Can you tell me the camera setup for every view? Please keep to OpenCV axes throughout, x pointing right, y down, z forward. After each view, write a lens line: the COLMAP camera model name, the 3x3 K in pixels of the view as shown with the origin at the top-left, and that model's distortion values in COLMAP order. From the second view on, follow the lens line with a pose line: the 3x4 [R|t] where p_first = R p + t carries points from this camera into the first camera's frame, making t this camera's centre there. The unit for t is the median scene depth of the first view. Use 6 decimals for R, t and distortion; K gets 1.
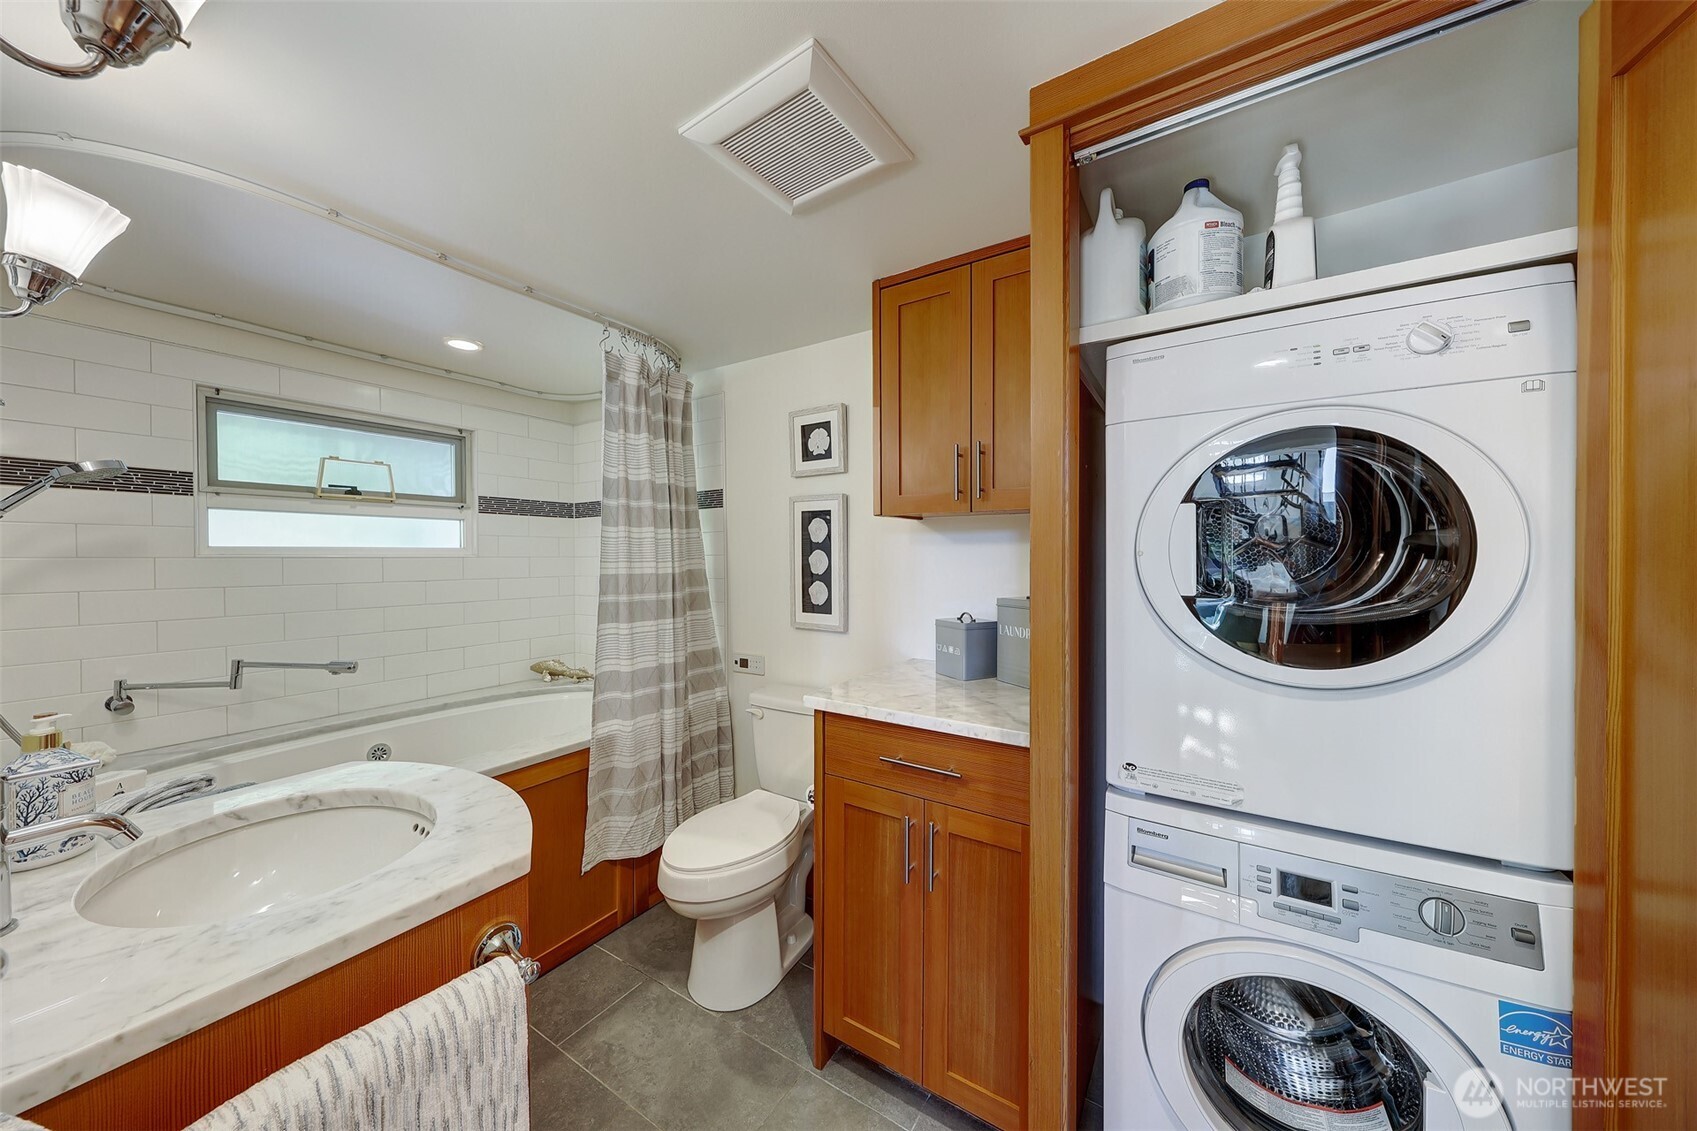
lens RADIAL K [[549.2, 0, 847.2], [0, 549.2, 562.2], [0, 0, 1]] dist [0.002628, -0.000146]
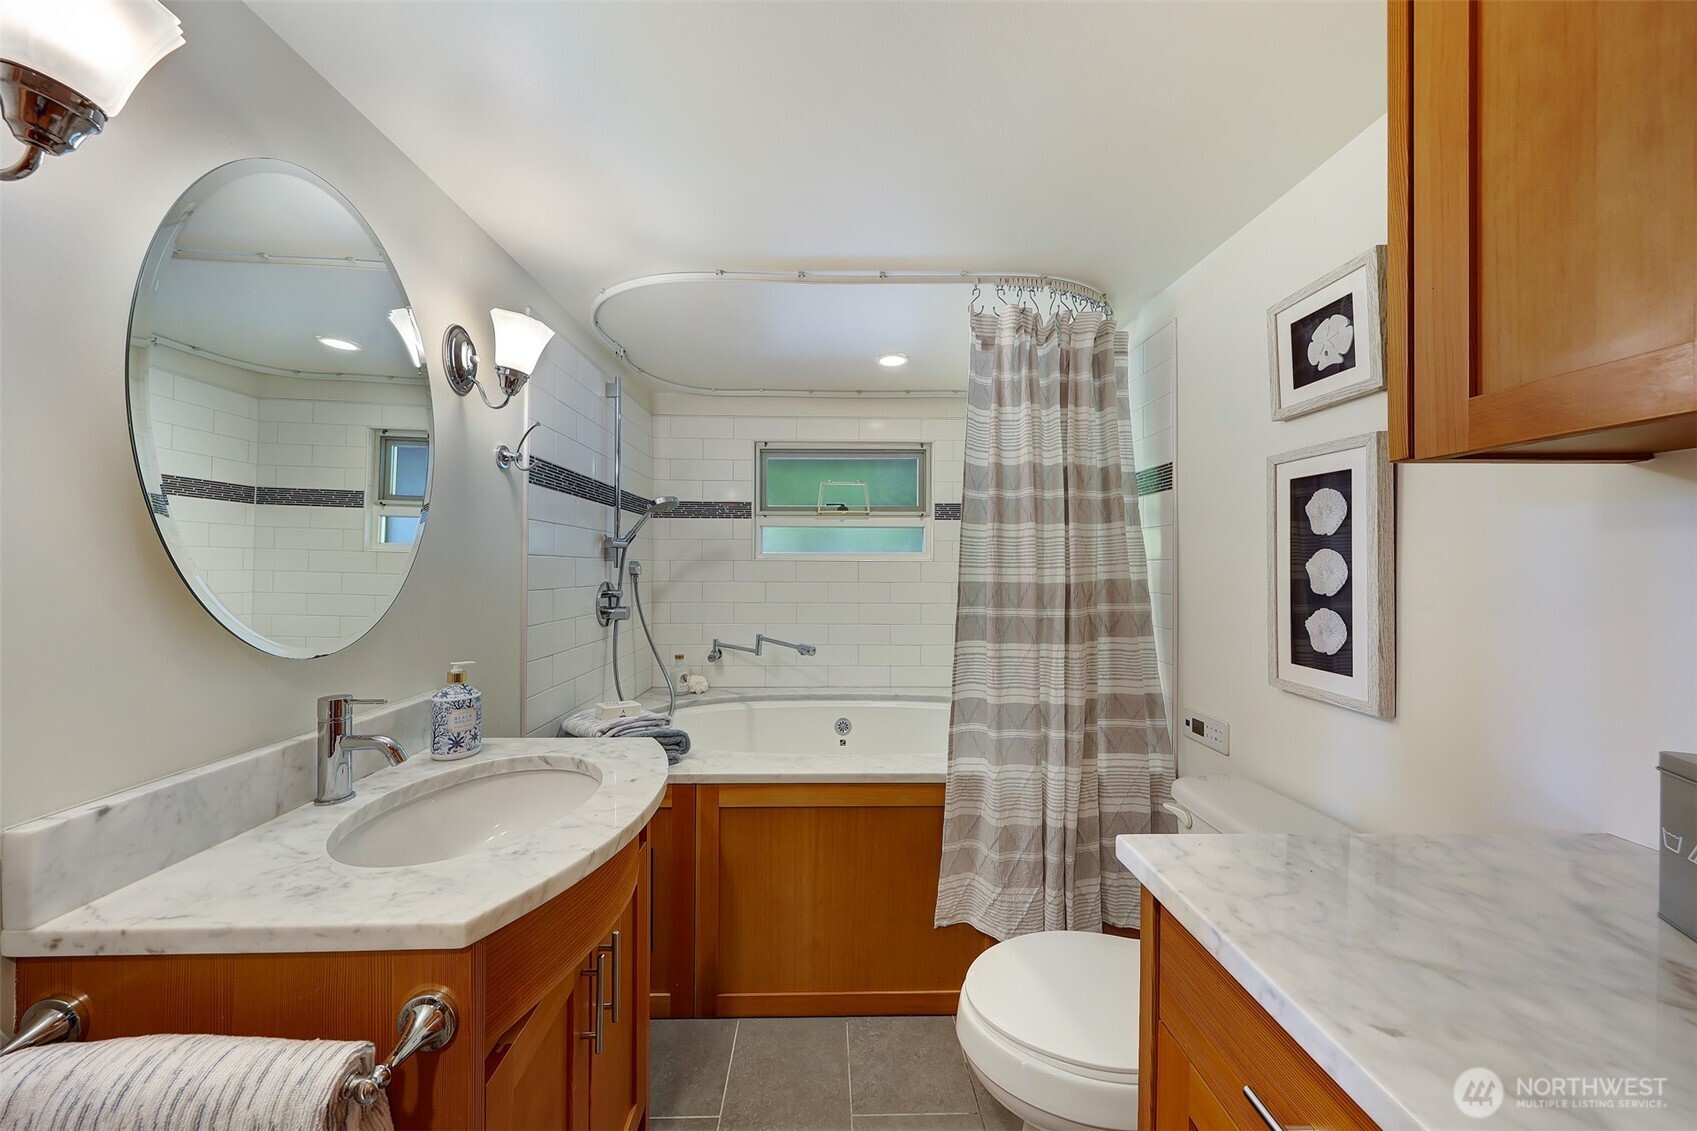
lens RADIAL K [[549.2, 0, 846.1], [0, 549.2, 564.6], [0, 0, 1]] dist [0.002628, -0.000146]
pose [[0.557990, 0.007292, -0.829816, 0.139053], [-0.013747, 0.999905, -0.000457, -0.001048], [0.829734, 0.011662, 0.558037, 0.354503]]
